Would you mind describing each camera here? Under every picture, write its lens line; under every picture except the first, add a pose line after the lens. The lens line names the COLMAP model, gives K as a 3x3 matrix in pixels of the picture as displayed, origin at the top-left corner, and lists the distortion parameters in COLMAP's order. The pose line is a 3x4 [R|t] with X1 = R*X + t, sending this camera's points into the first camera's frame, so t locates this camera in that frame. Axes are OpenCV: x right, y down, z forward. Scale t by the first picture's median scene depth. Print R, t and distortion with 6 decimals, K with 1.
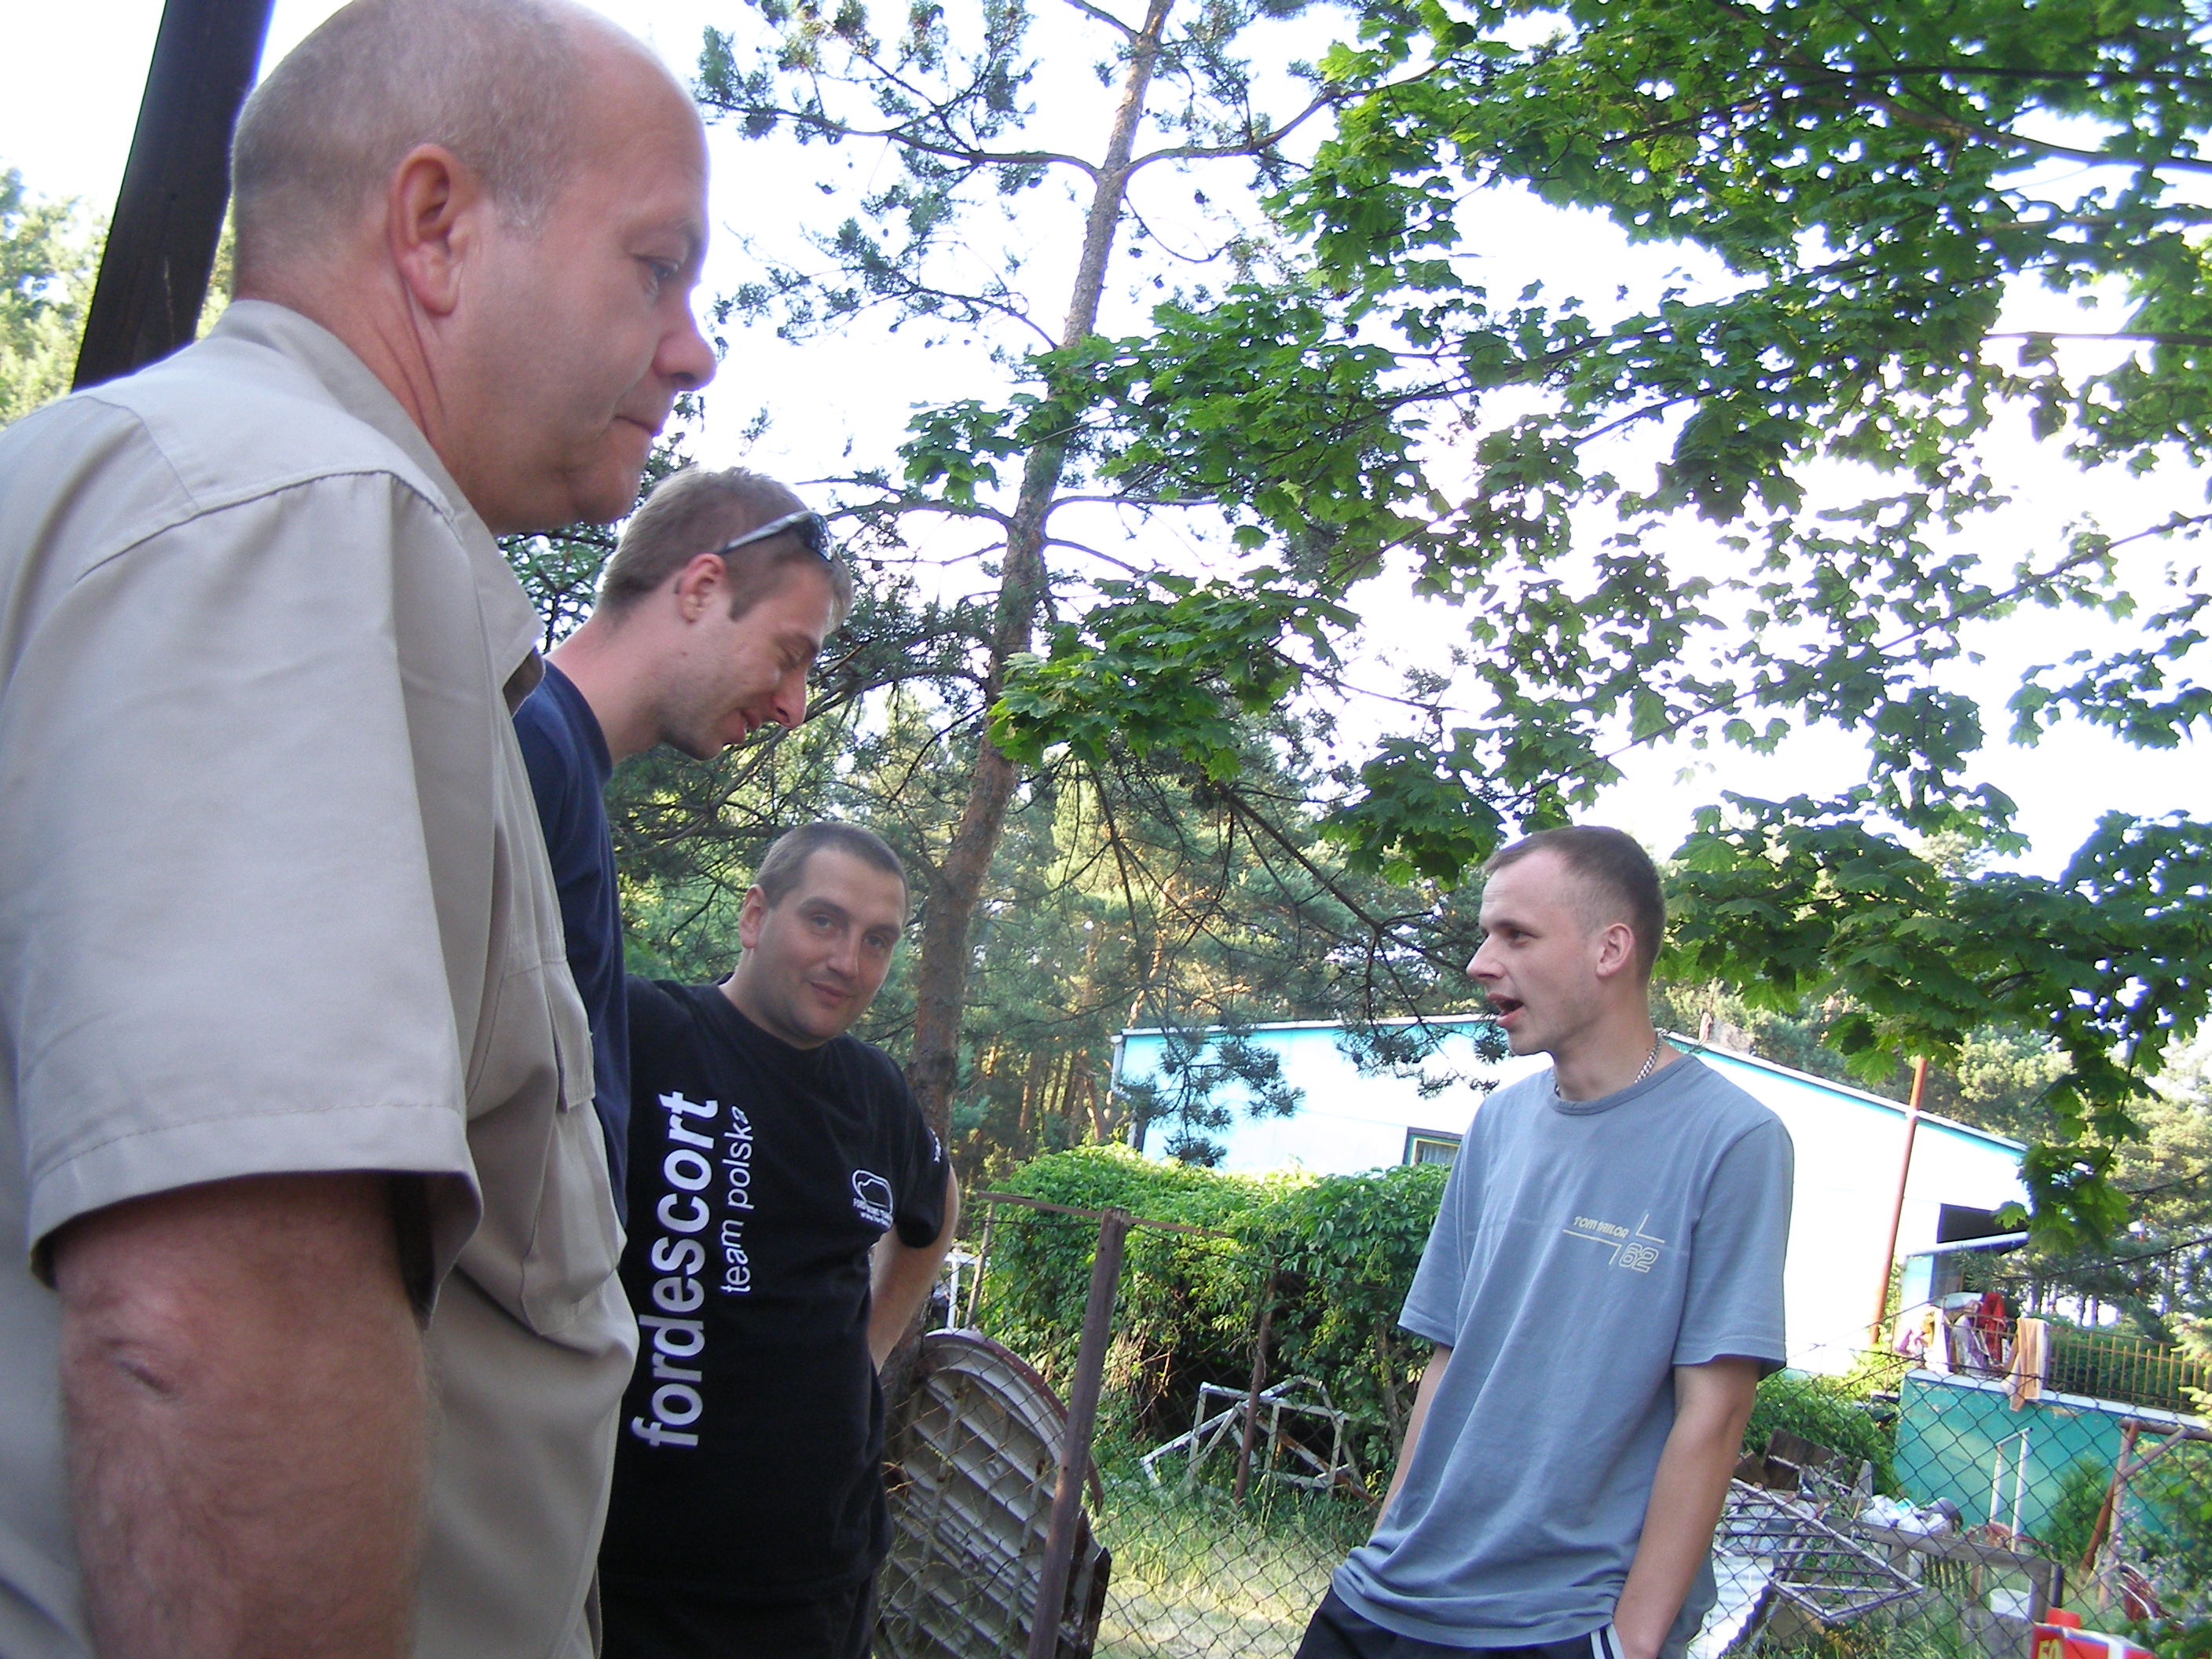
lens RADIAL K [[2509.3, 0, 1105.3], [0, 2509.3, 931.9], [0, 0, 1]] dist [-0.163758, 0.243595]
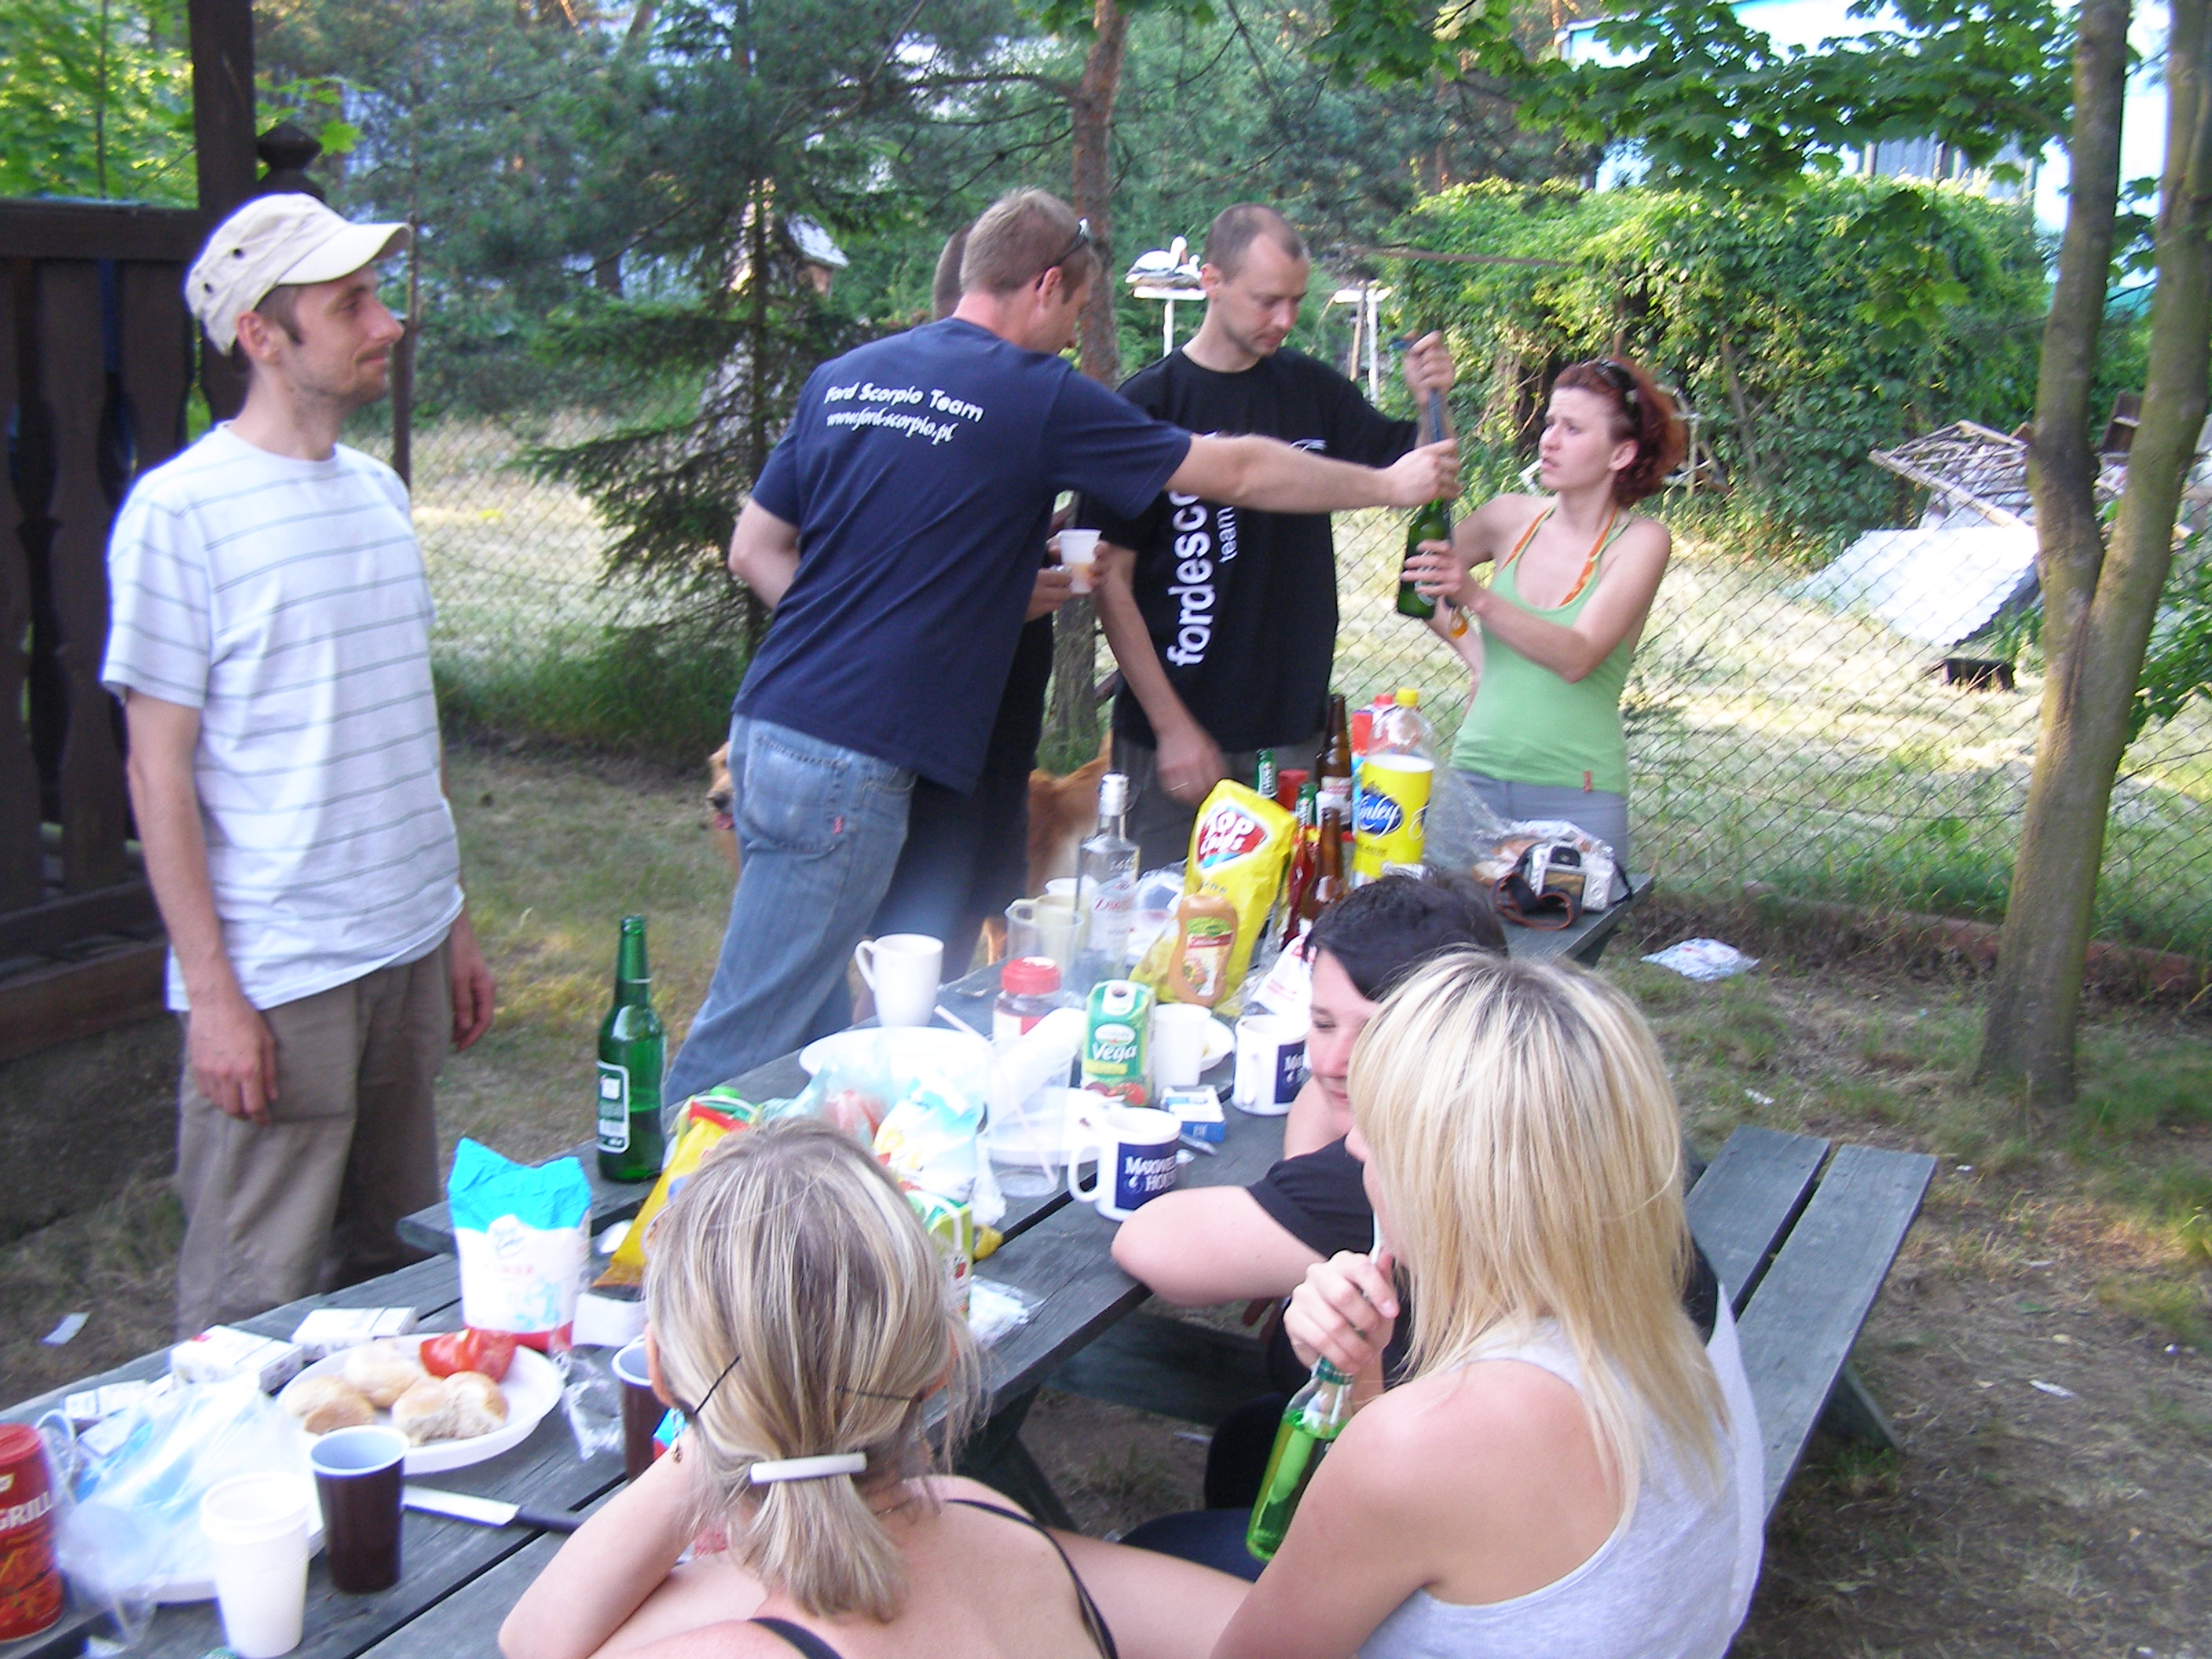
lens RADIAL K [[2524.7, 0, 1113.2], [0, 2524.7, 844.1], [0, 0, 1]] dist [-0.202233, 0.384133]
pose [[0.969003, -0.071645, -0.236434, 0.219566], [0.151418, 0.928435, 0.339236, -0.099224], [0.195209, -0.364520, 0.910504, -0.265187]]
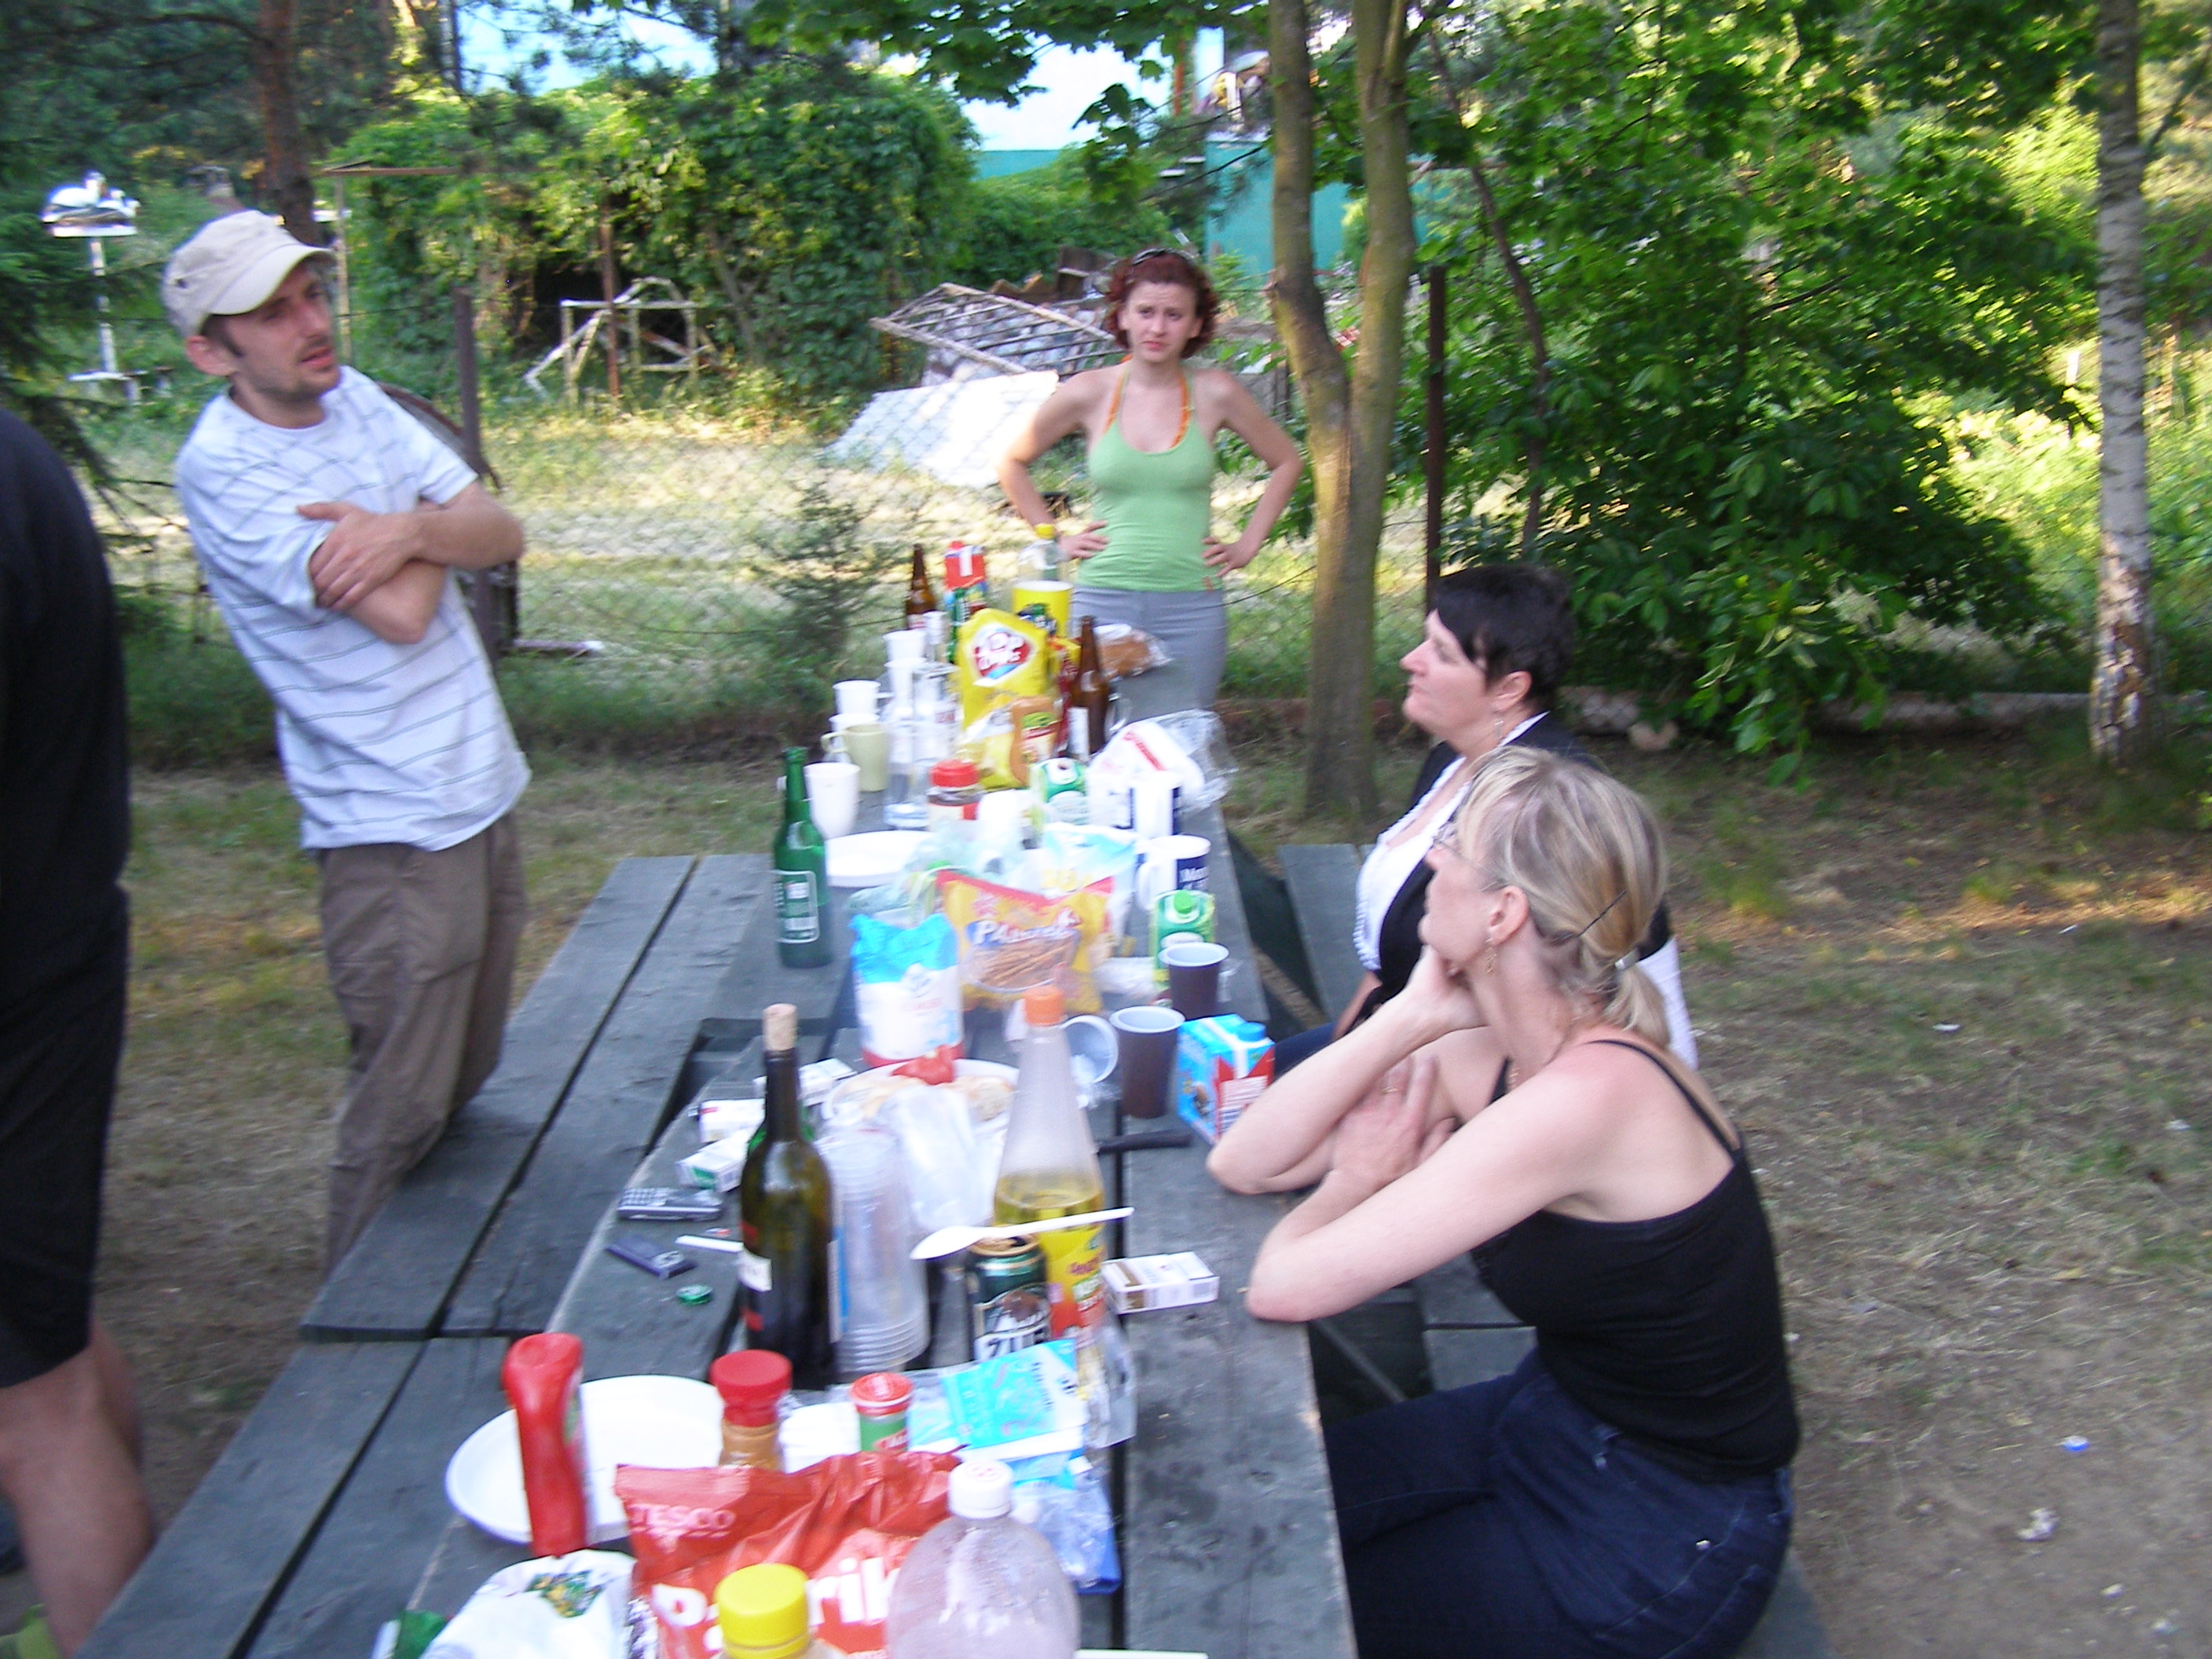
lens RADIAL K [[2524.7, 0, 1113.2], [0, 2524.7, 844.1], [0, 0, 1]] dist [-0.202233, 0.384133]
pose [[0.953657, -0.235536, 0.187244, 0.017721], [0.132925, 0.888059, 0.440094, -0.153721], [-0.269942, -0.394809, 0.878213, -0.371756]]
